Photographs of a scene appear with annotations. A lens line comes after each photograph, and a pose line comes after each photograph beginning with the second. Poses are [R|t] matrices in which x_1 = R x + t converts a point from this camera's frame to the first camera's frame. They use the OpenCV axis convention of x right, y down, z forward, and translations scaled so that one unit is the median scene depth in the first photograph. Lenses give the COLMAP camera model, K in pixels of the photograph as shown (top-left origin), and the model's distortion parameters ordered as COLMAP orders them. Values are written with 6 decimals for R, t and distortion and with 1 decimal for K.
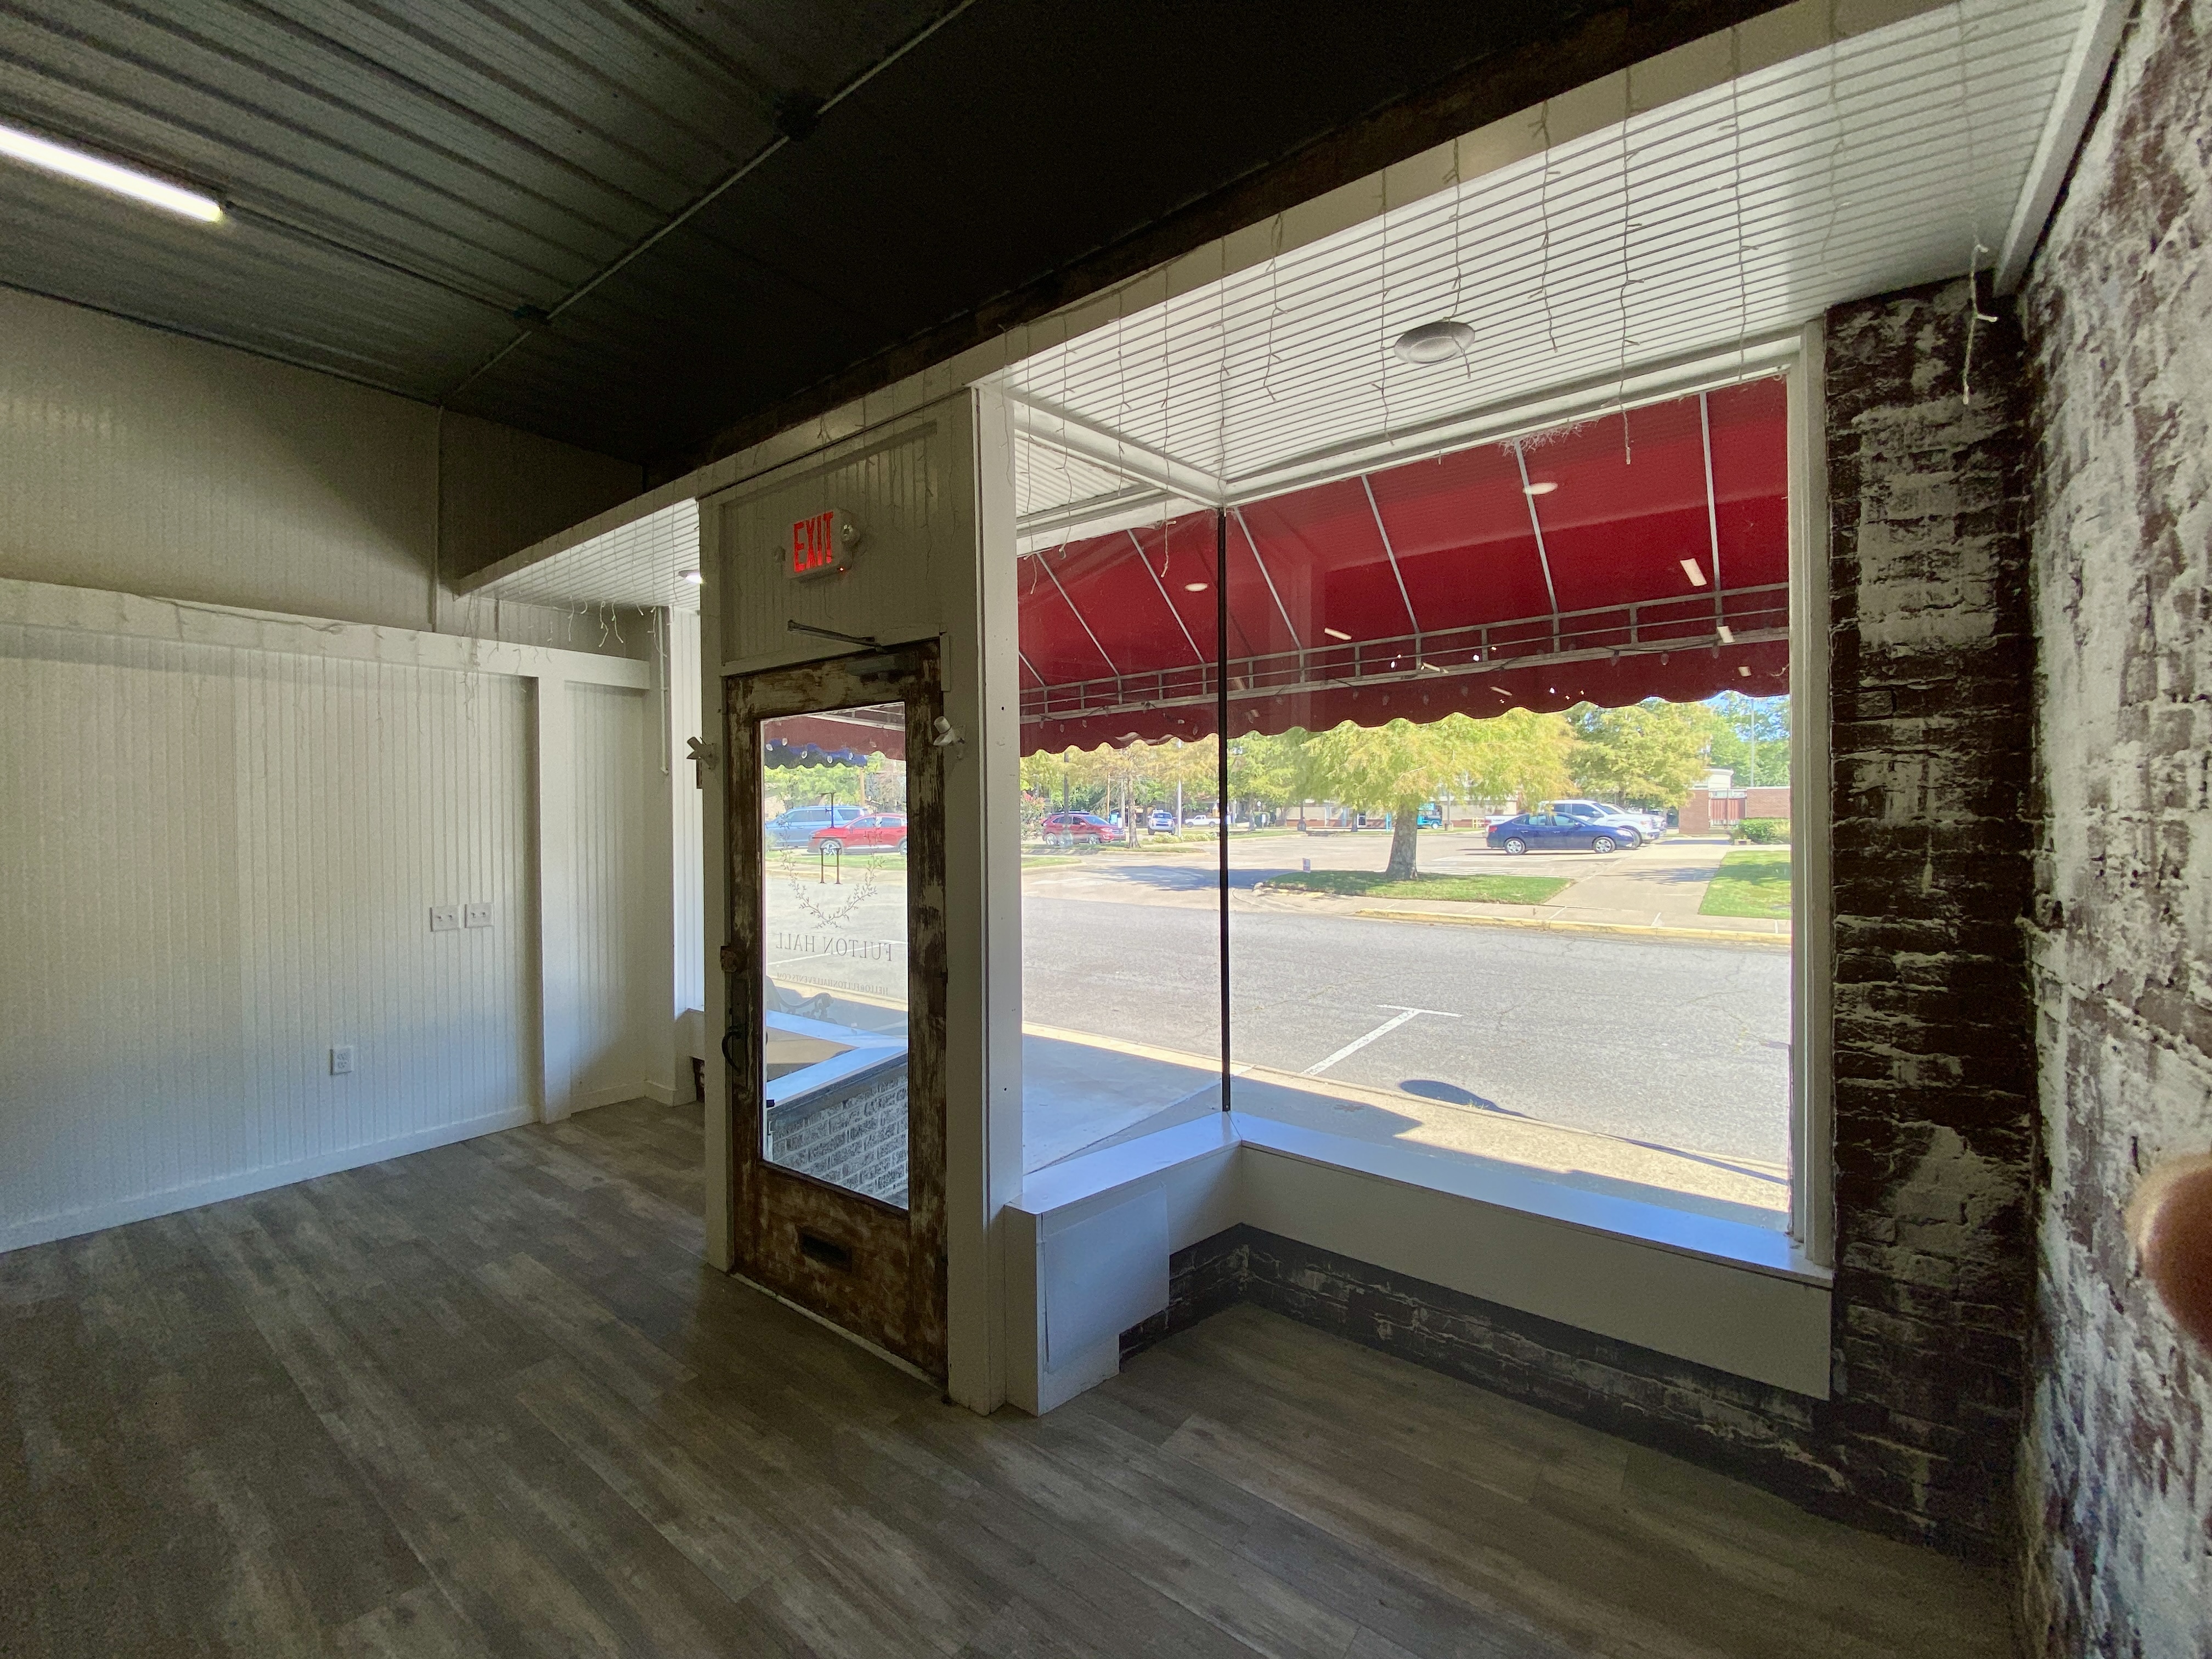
lens RADIAL K [[904.2, 0, 1106.1], [0, 904.2, 828.5], [0, 0, 1]] dist [-0.004141, -0.000405]
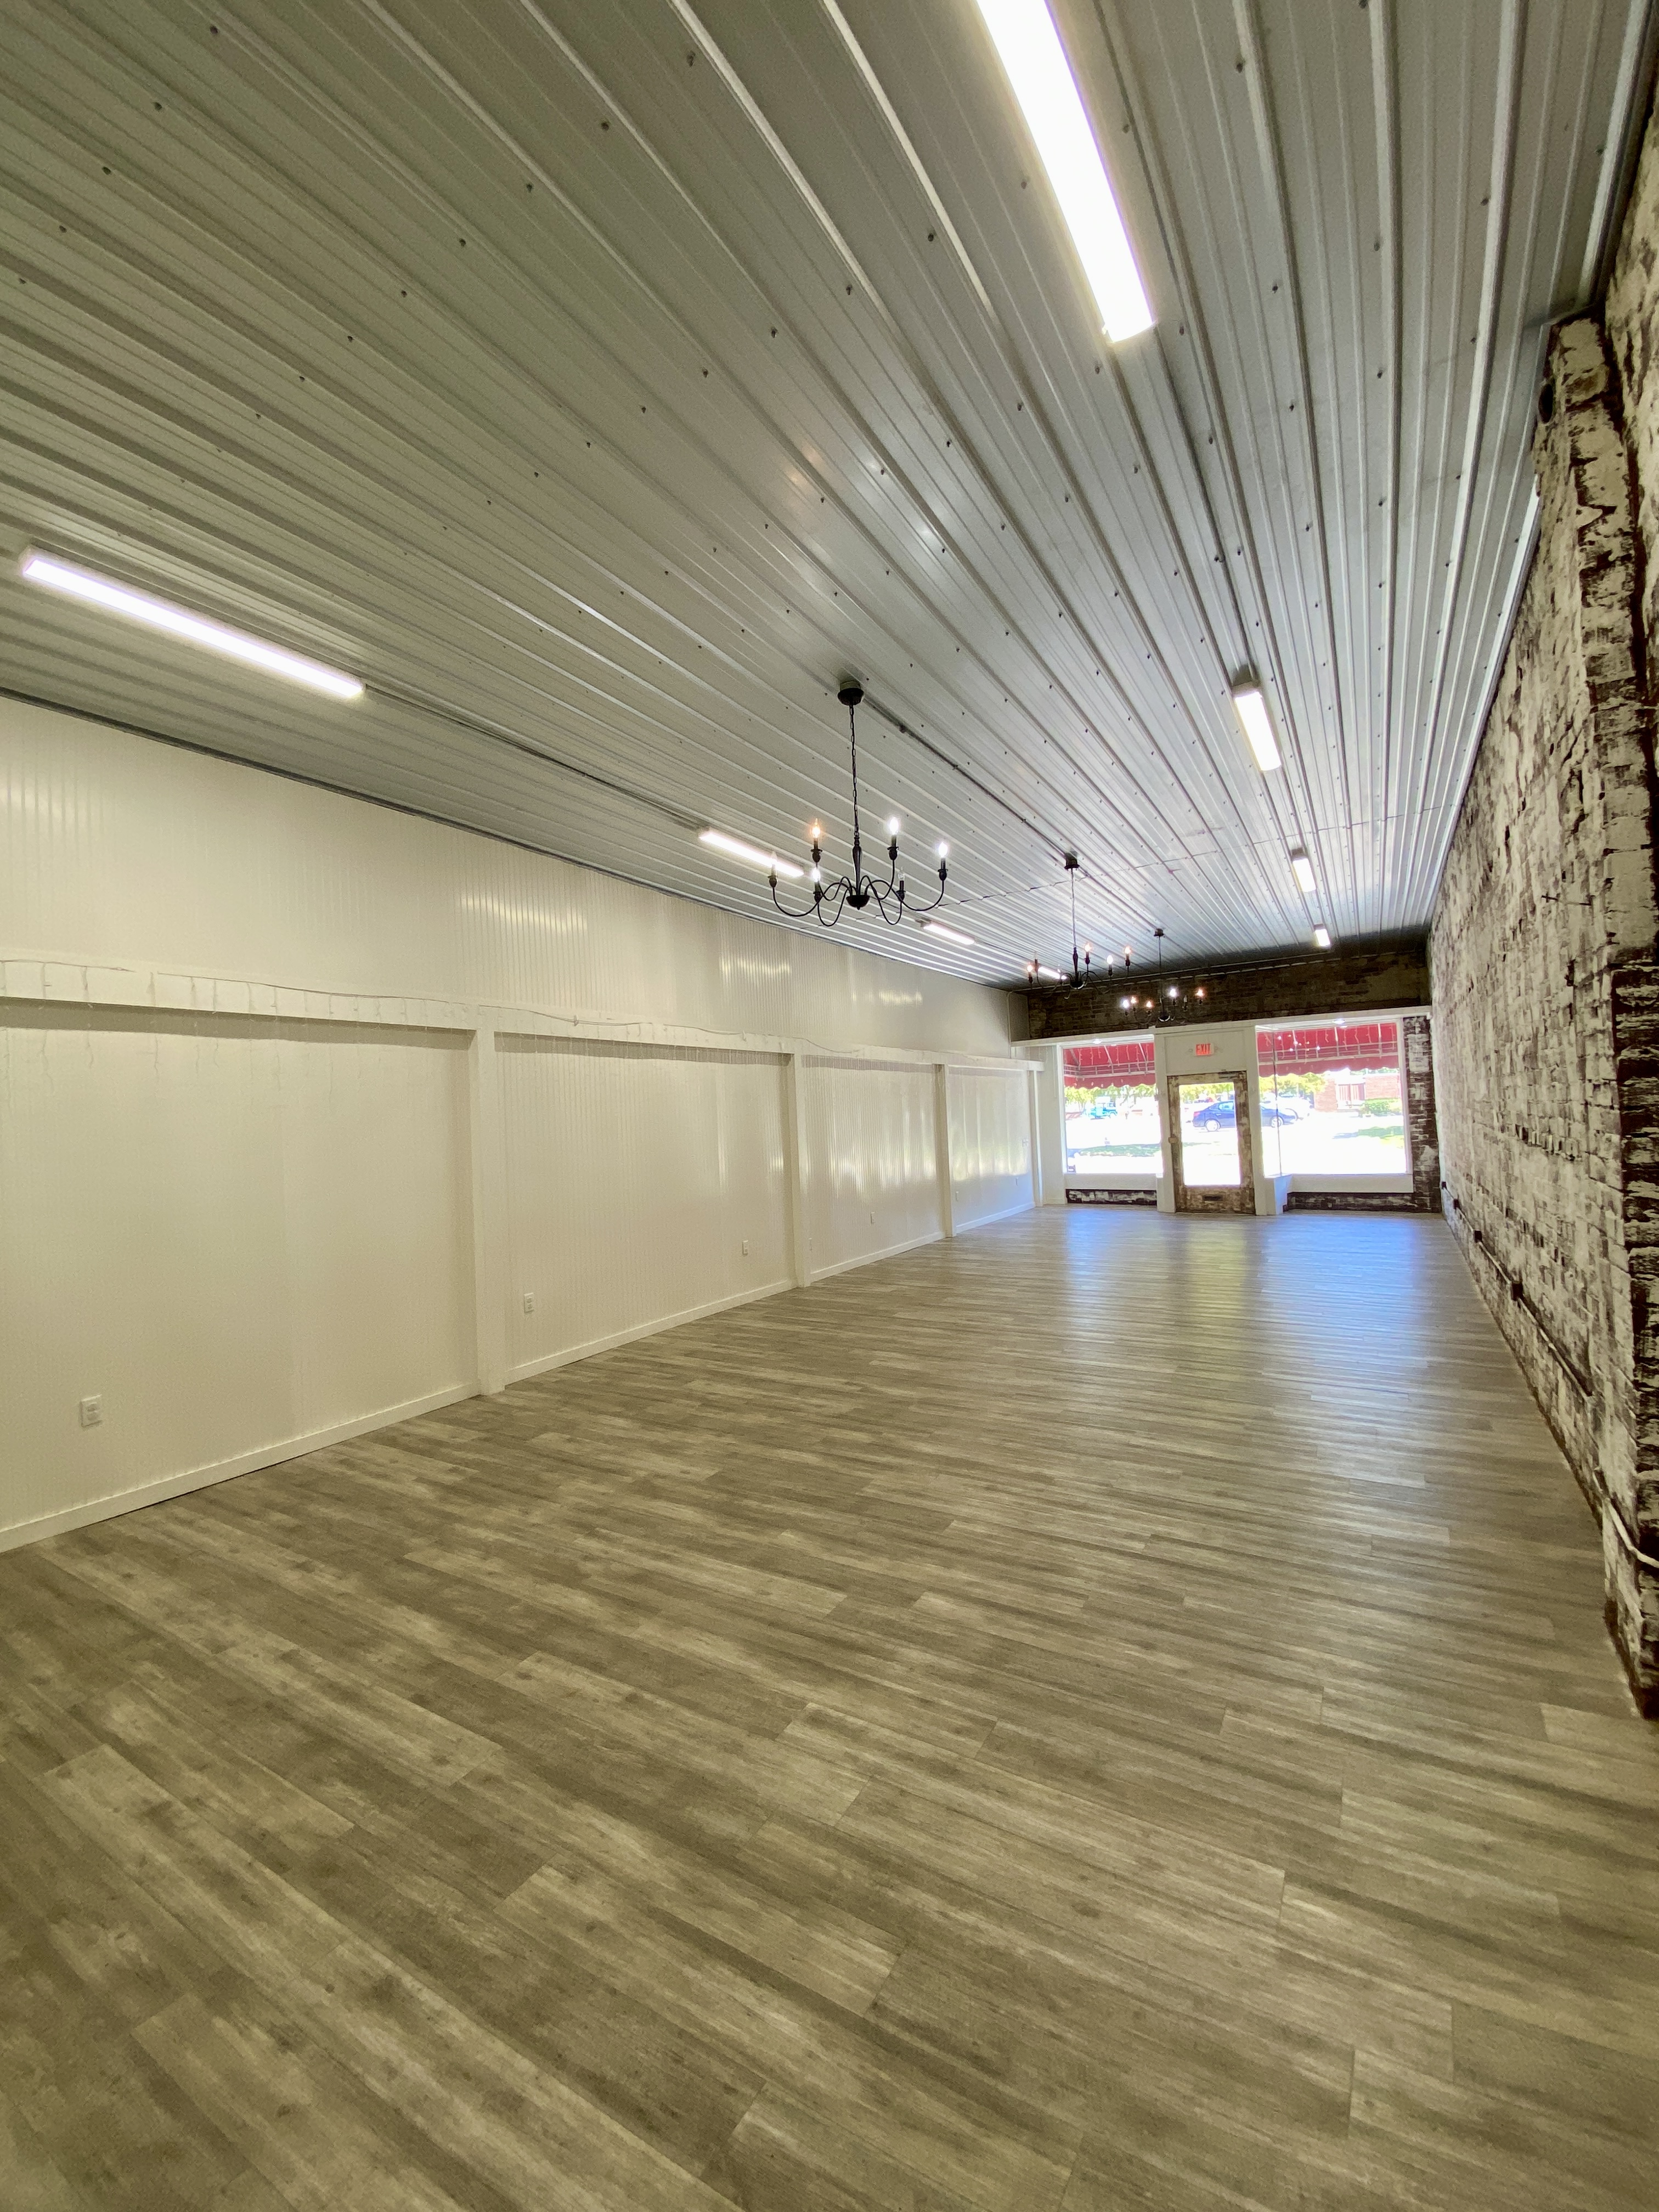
lens RADIAL K [[904.2, 0, 829.6], [0, 904.2, 1103.5], [0, 0, 1]] dist [-0.004141, -0.000405]
pose [[0.995476, -0.038739, 0.086758, -3.394874], [0.041451, 0.998700, -0.029680, 0.038683], [-0.085495, 0.033141, 0.995787, -4.449927]]
